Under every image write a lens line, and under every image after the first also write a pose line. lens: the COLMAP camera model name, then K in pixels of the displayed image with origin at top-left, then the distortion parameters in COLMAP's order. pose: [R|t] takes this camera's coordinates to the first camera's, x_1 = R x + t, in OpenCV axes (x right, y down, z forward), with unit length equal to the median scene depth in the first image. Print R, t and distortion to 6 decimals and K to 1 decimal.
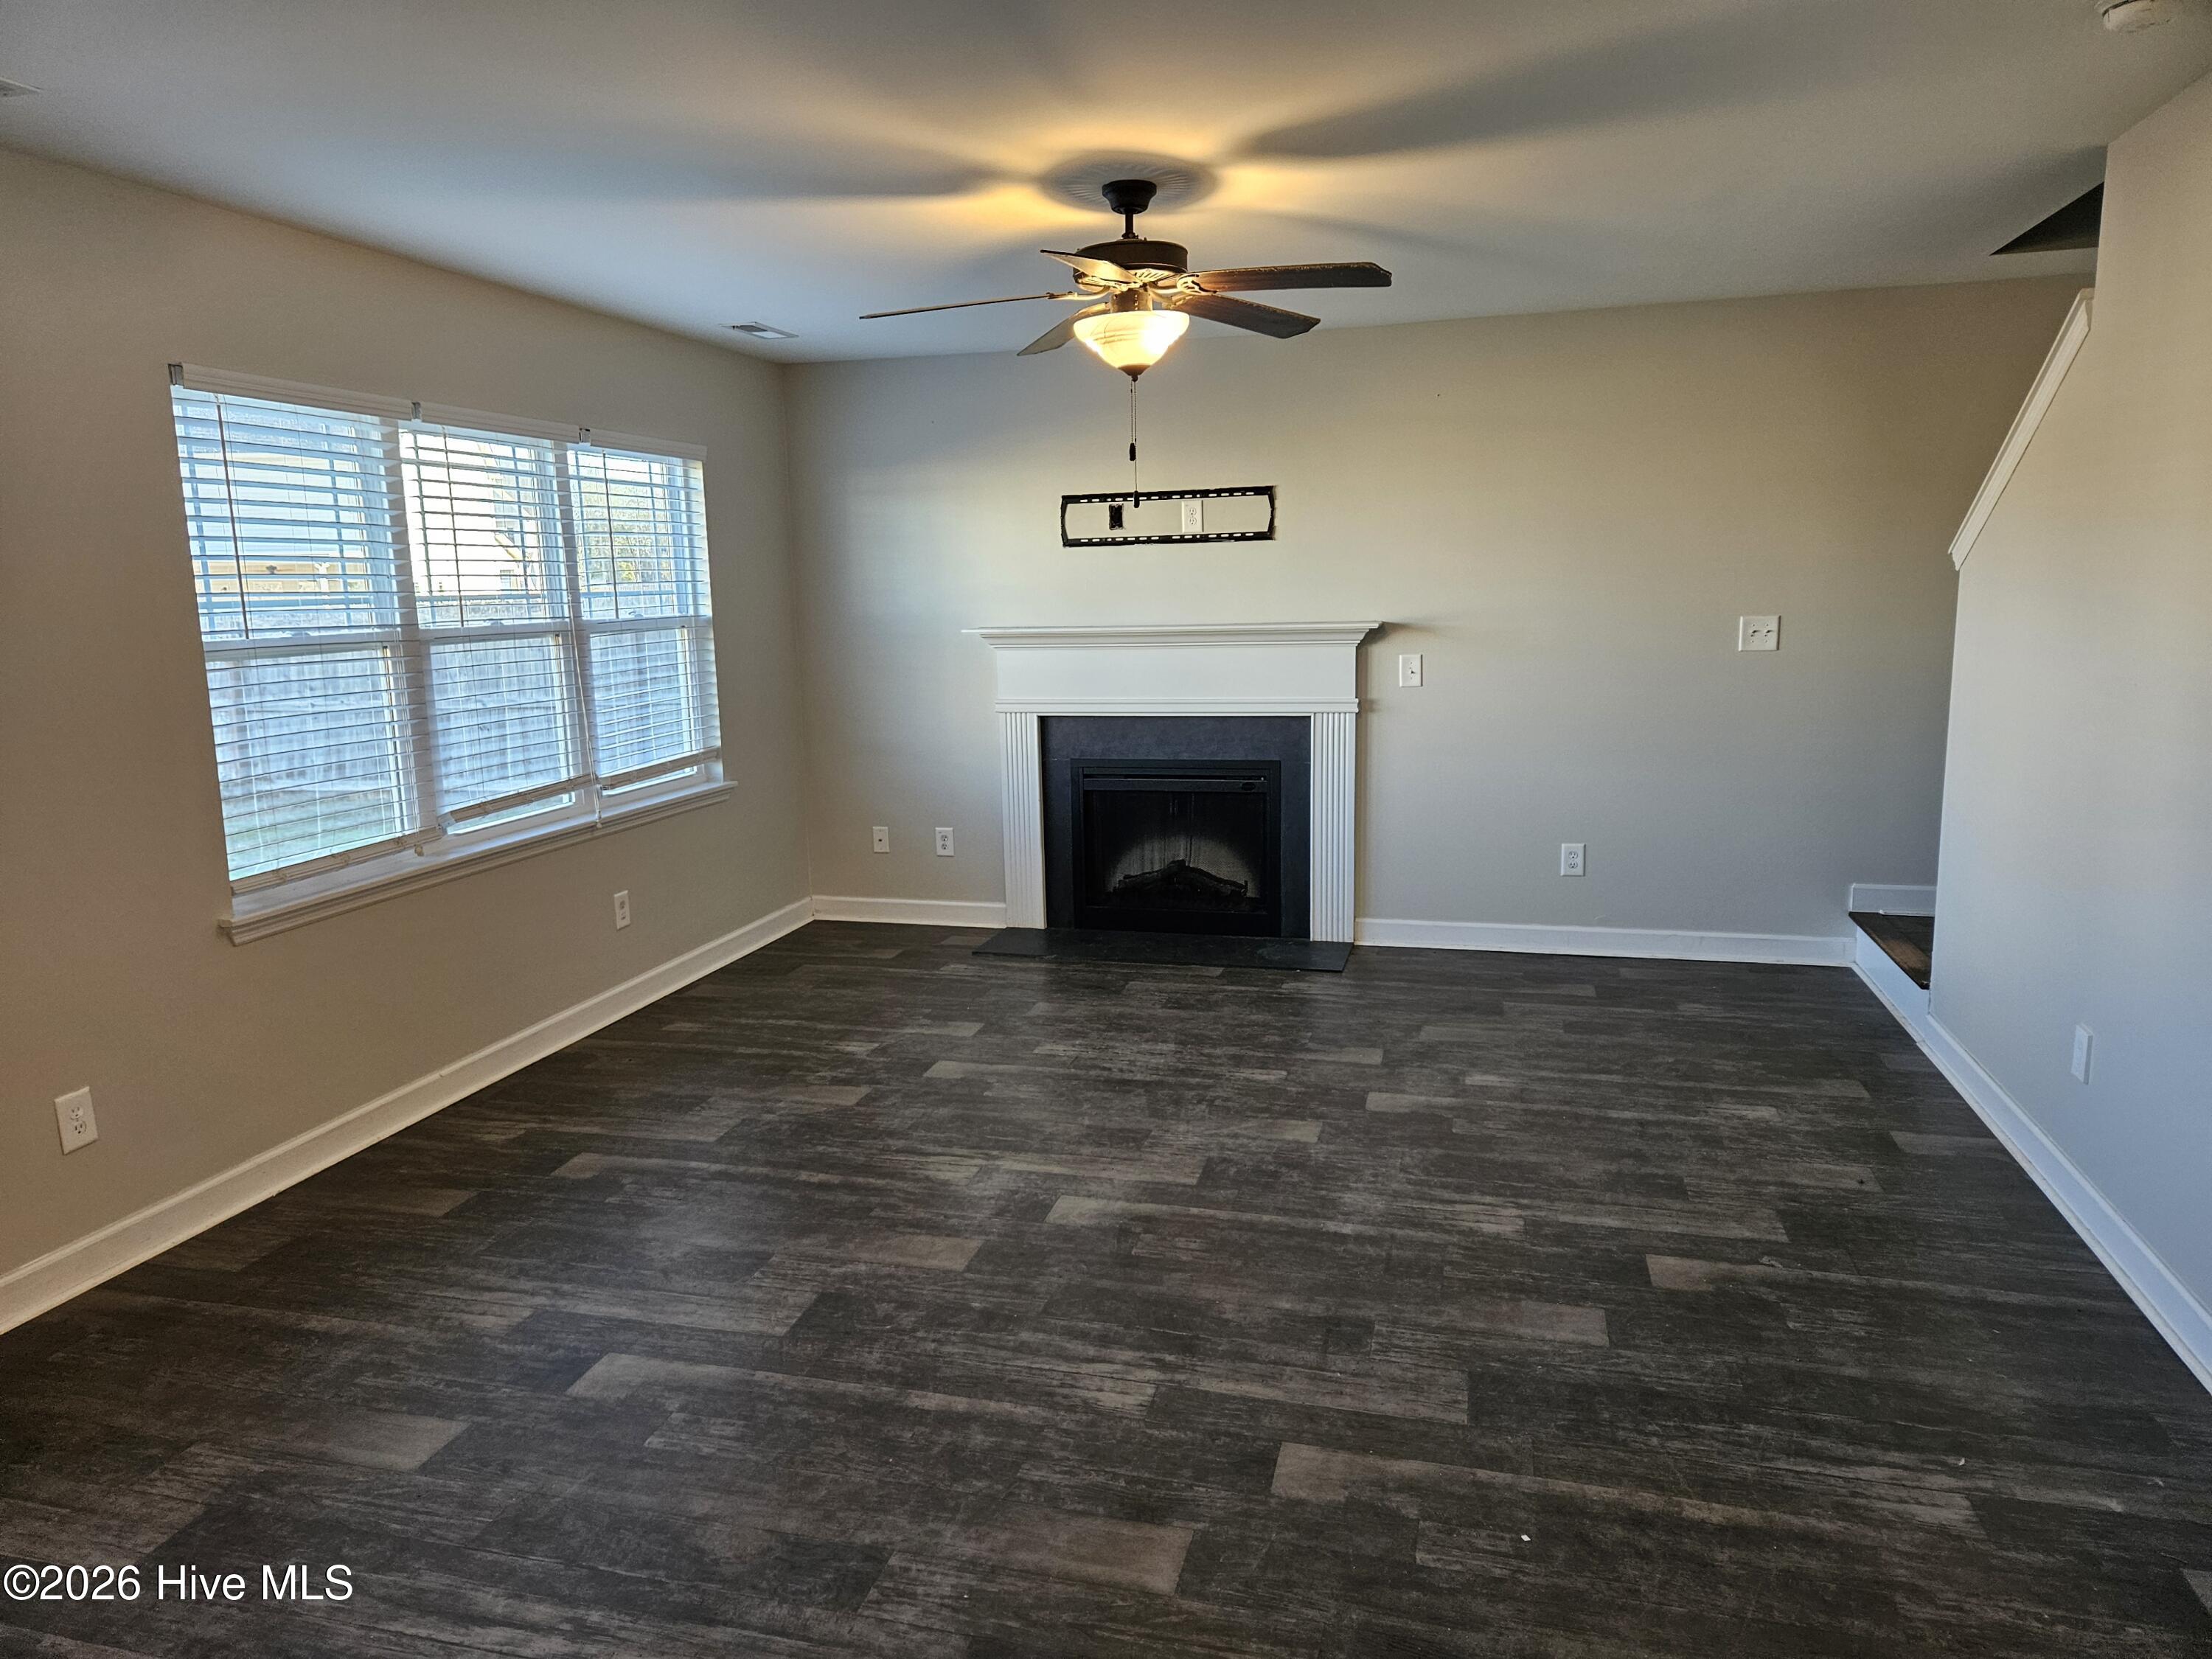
lens RADIAL K [[1454.8, 0, 1086.7], [0, 1454.8, 823.9], [0, 0, 1]] dist [0.061420, -0.043216]
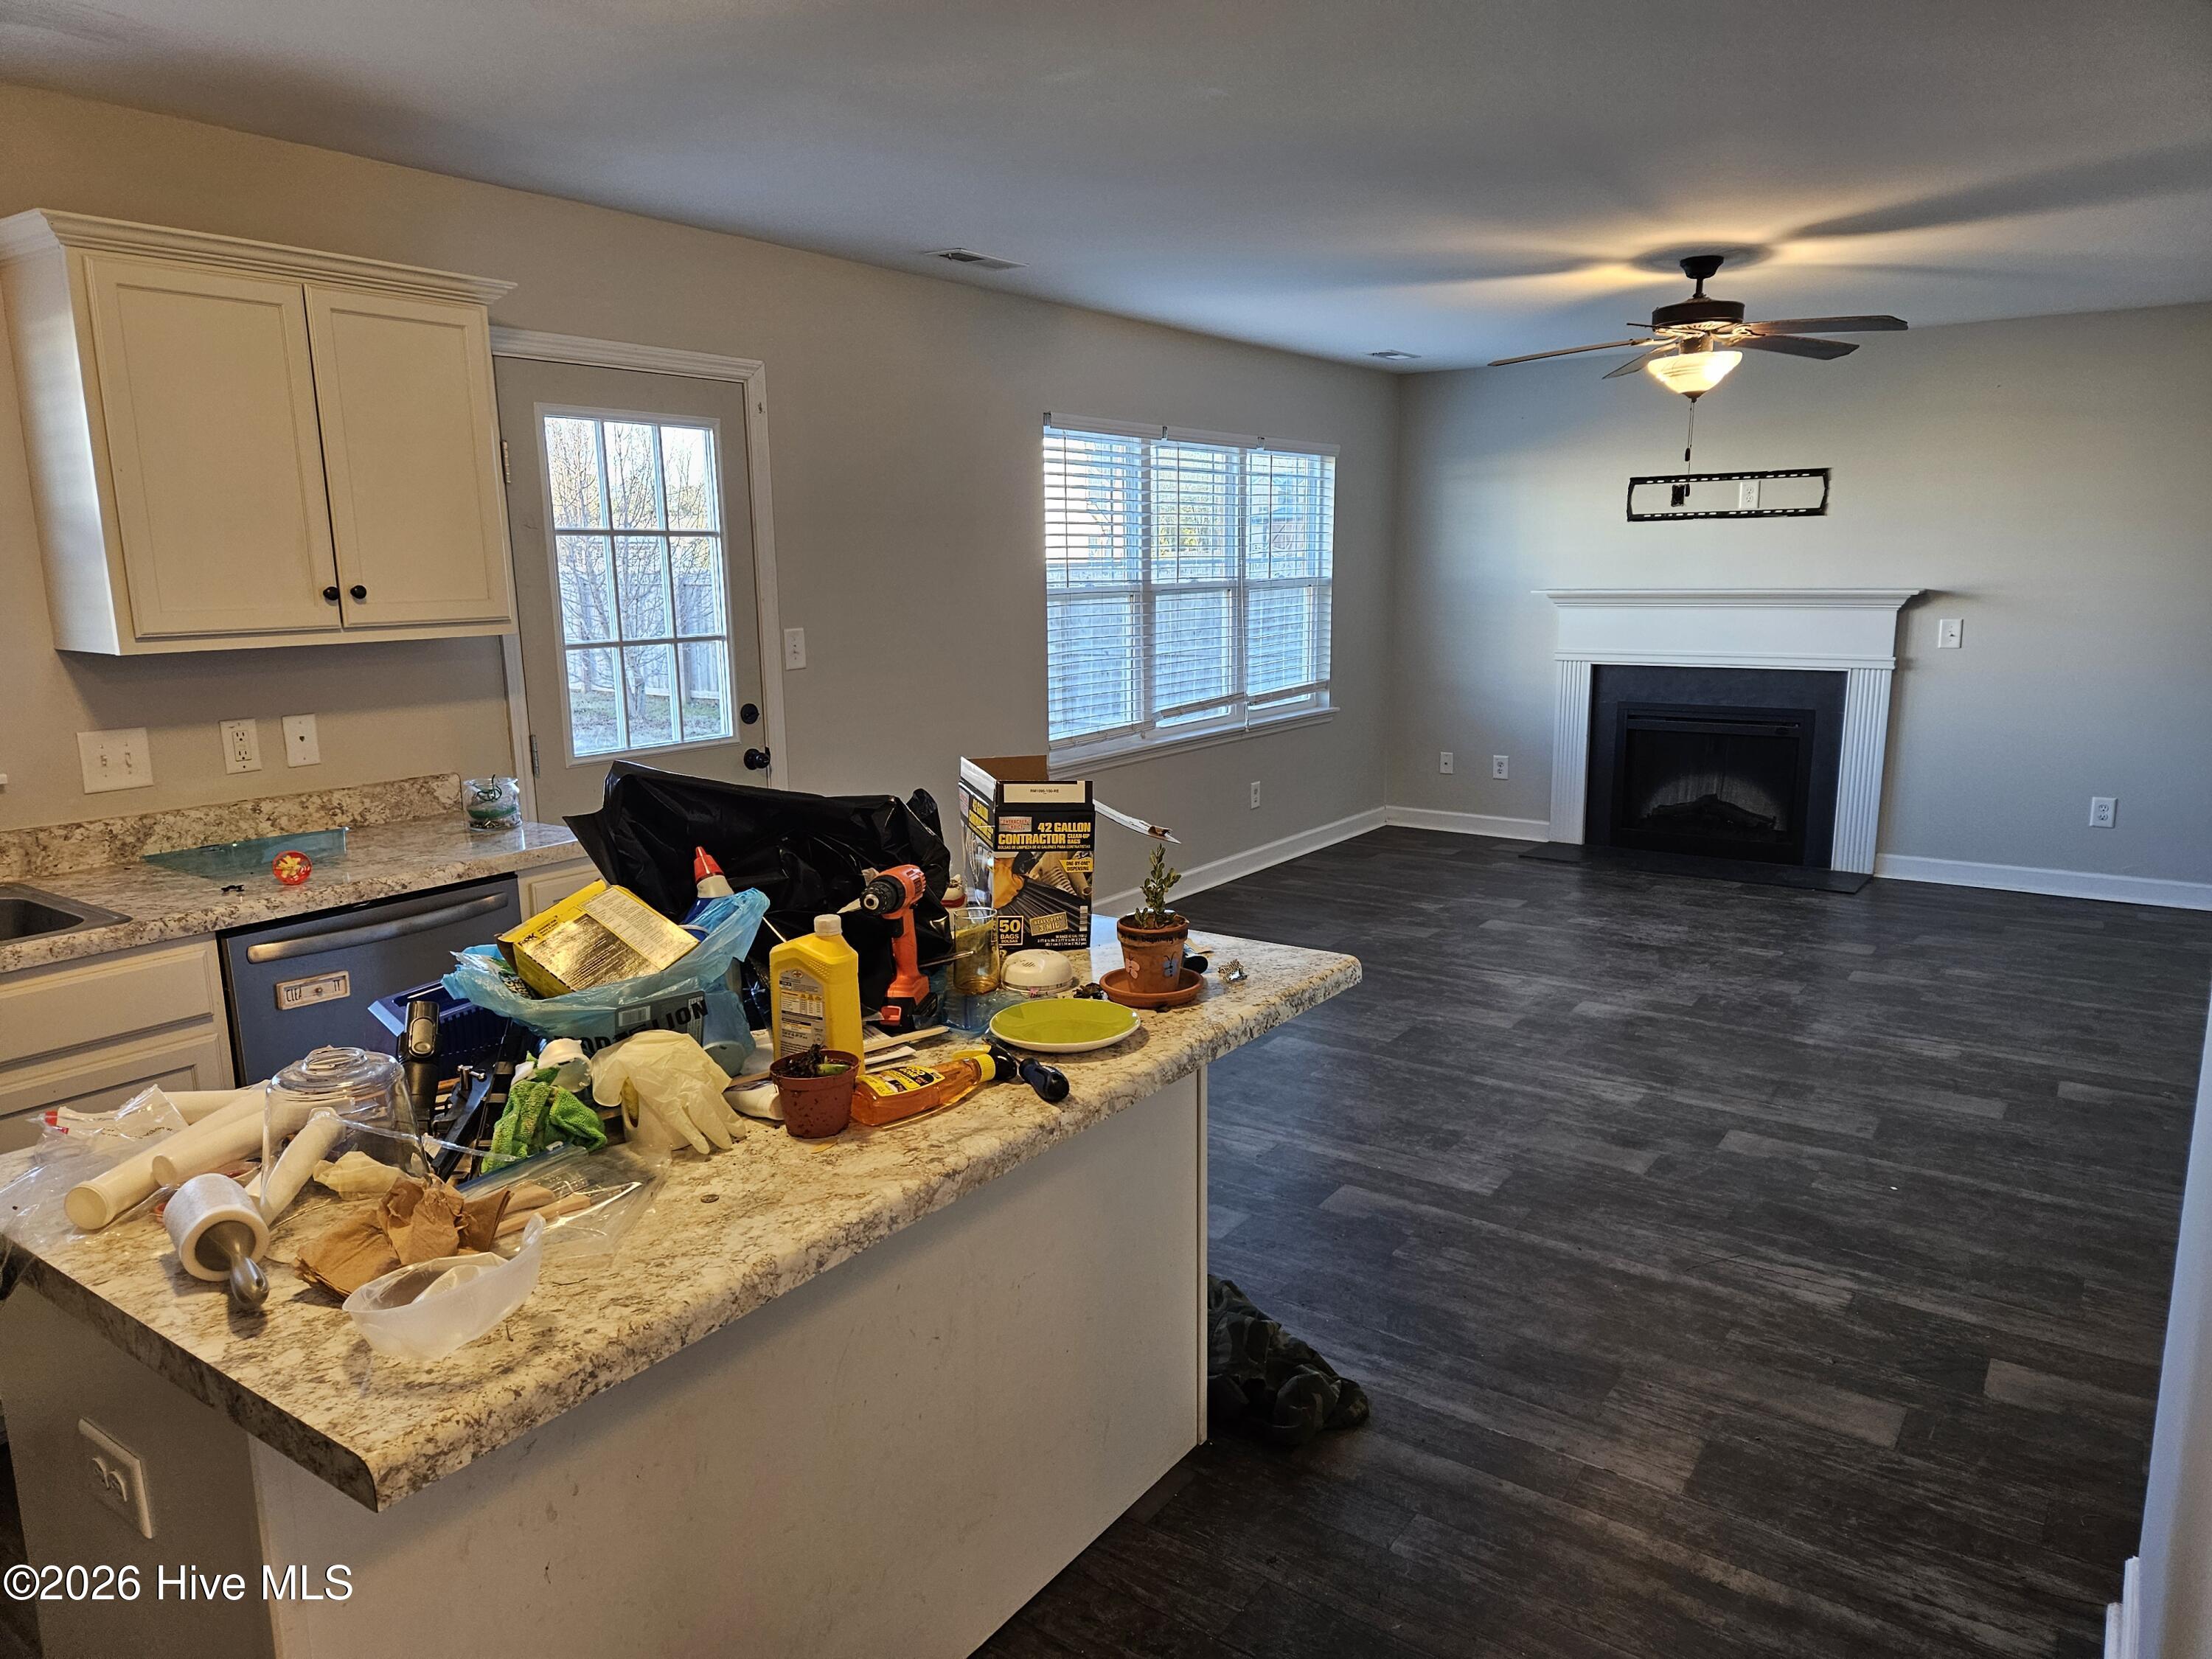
lens RADIAL K [[1454.8, 0, 1106.8], [0, 1454.8, 840.1], [0, 0, 1]] dist [0.061420, -0.043216]
pose [[0.939185, 0.077464, -0.334561, 0.009490], [-0.066293, 0.996799, 0.044699, 0.064872], [0.336952, -0.019802, 0.941313, -0.413909]]
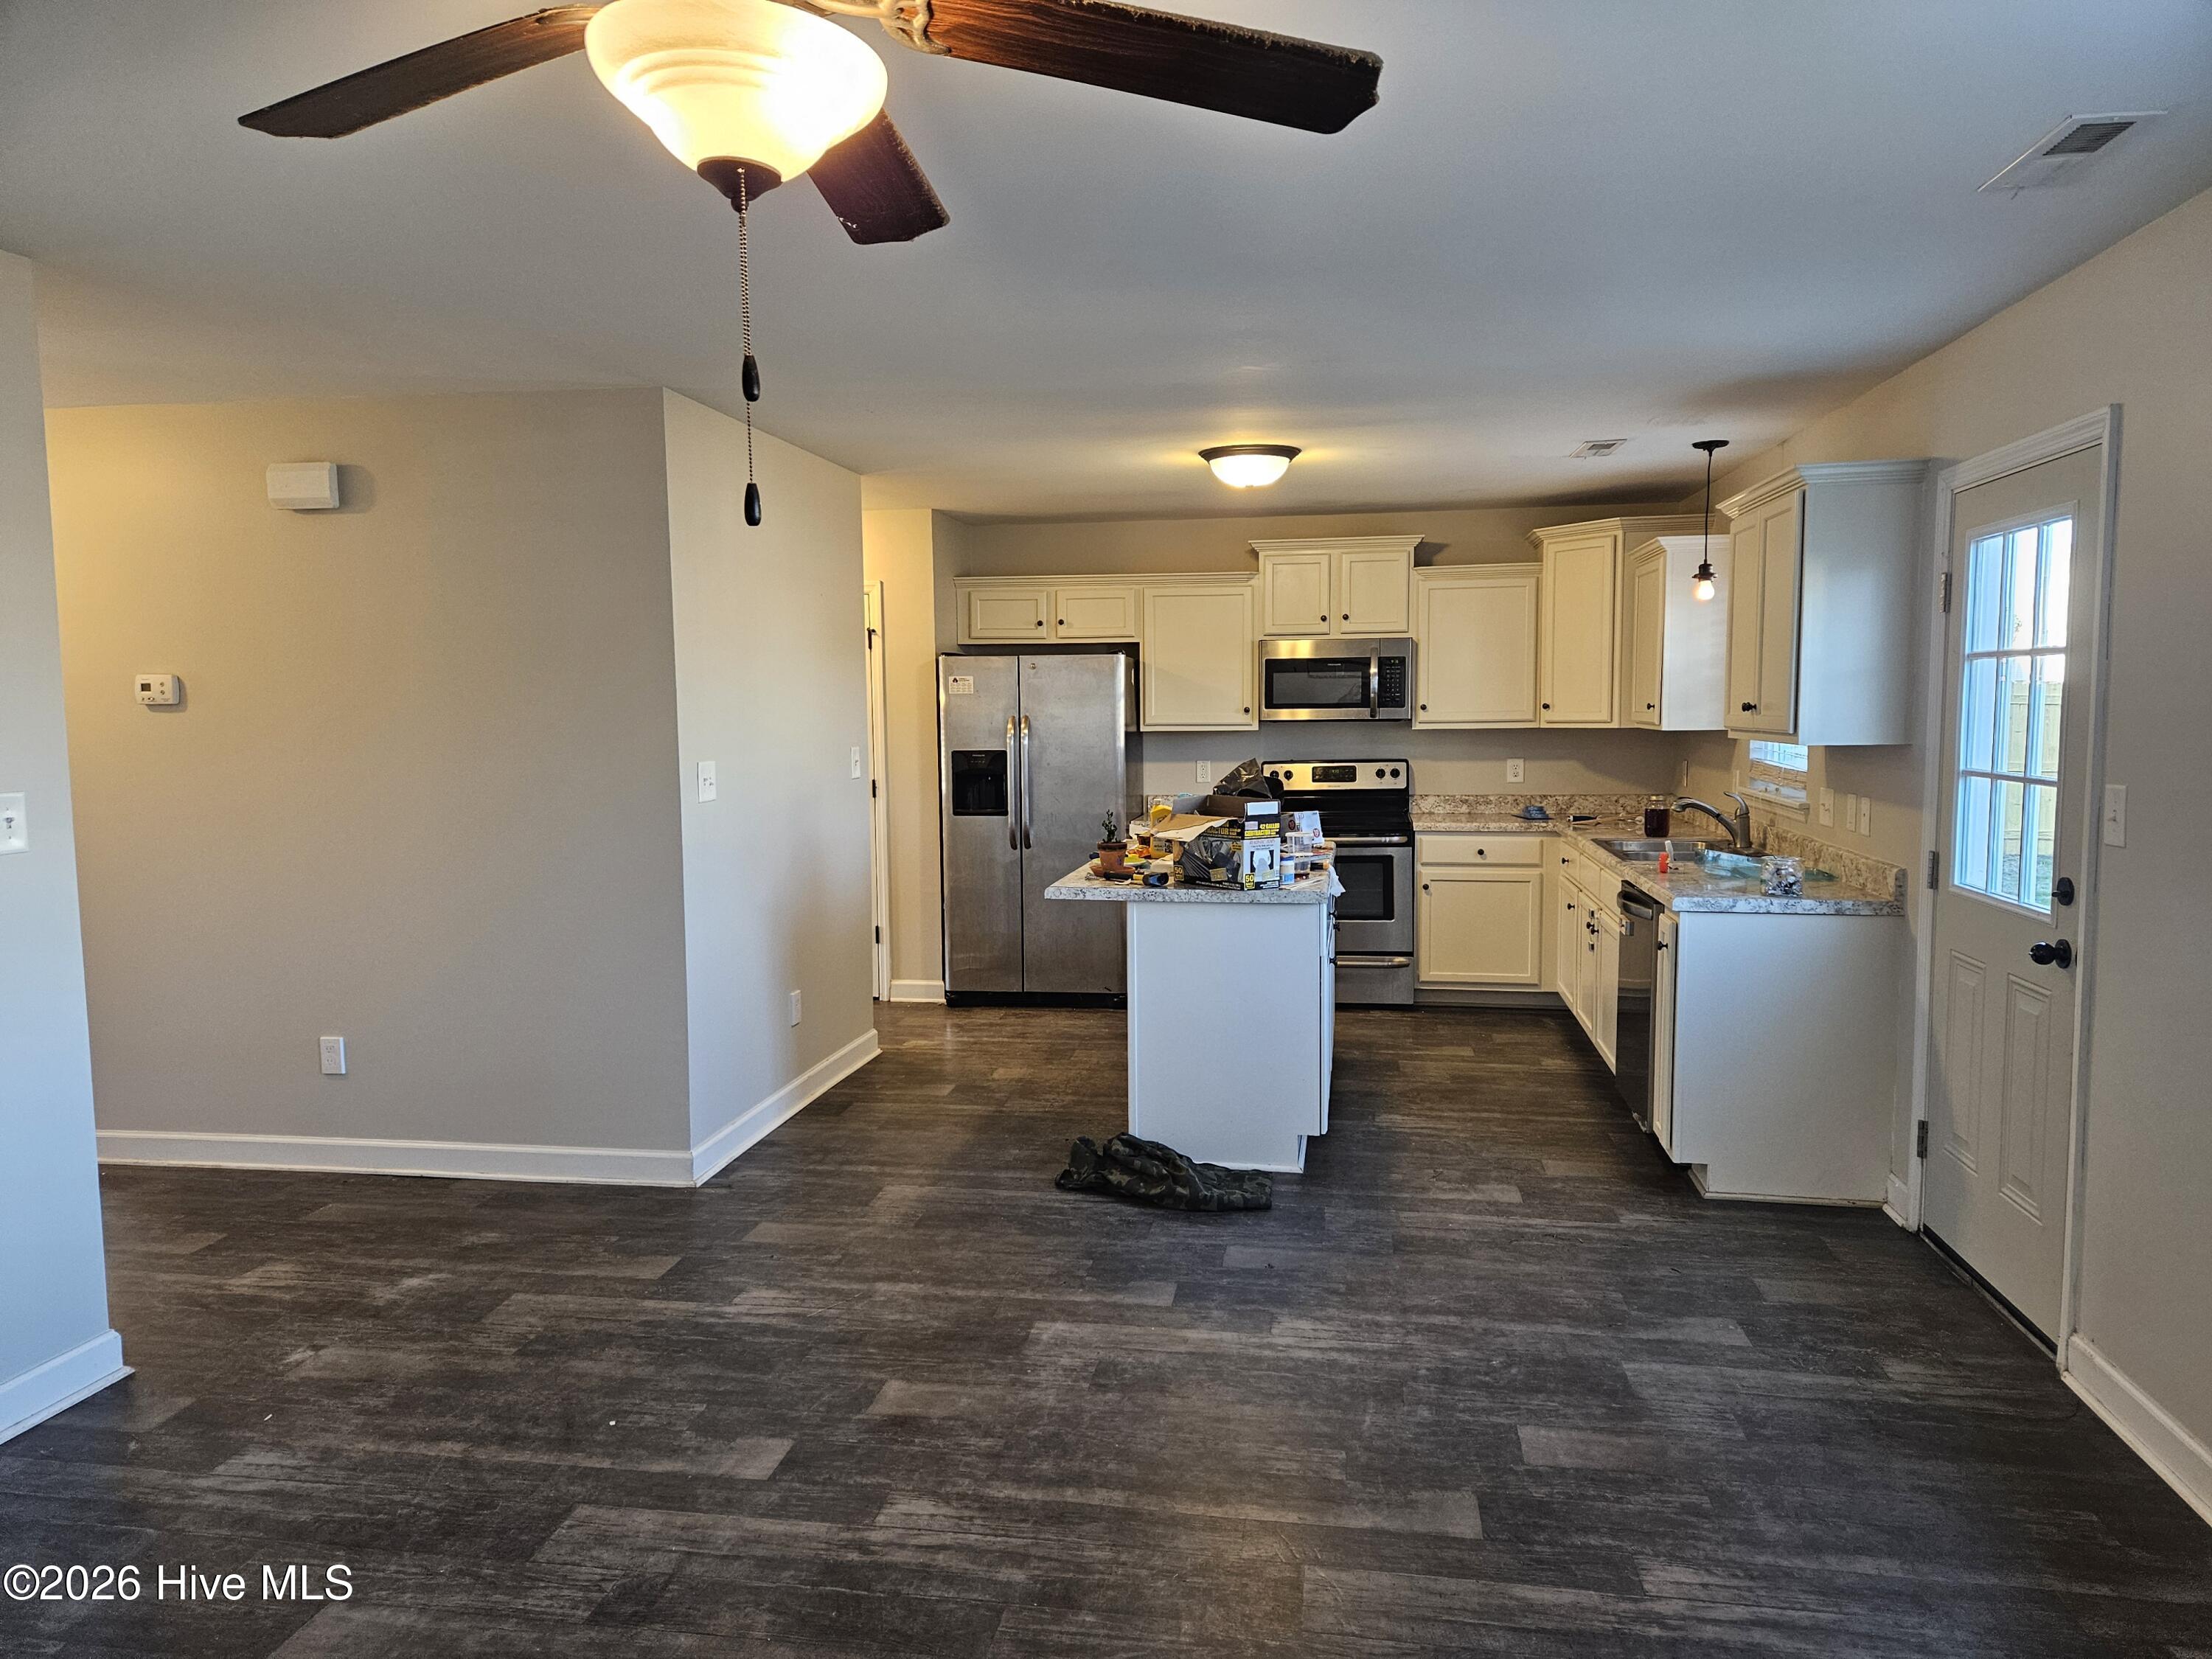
lens RADIAL K [[1511.7, 0, 1117.9], [0, 1511.7, 795.8], [0, 0, 1]] dist [0.035802, -0.000055]
pose [[-0.993717, 0.034536, -0.106459, -0.015409], [0.008297, 0.971315, 0.237651, -0.224410], [0.111613, 0.235275, -0.965499, 1.312806]]
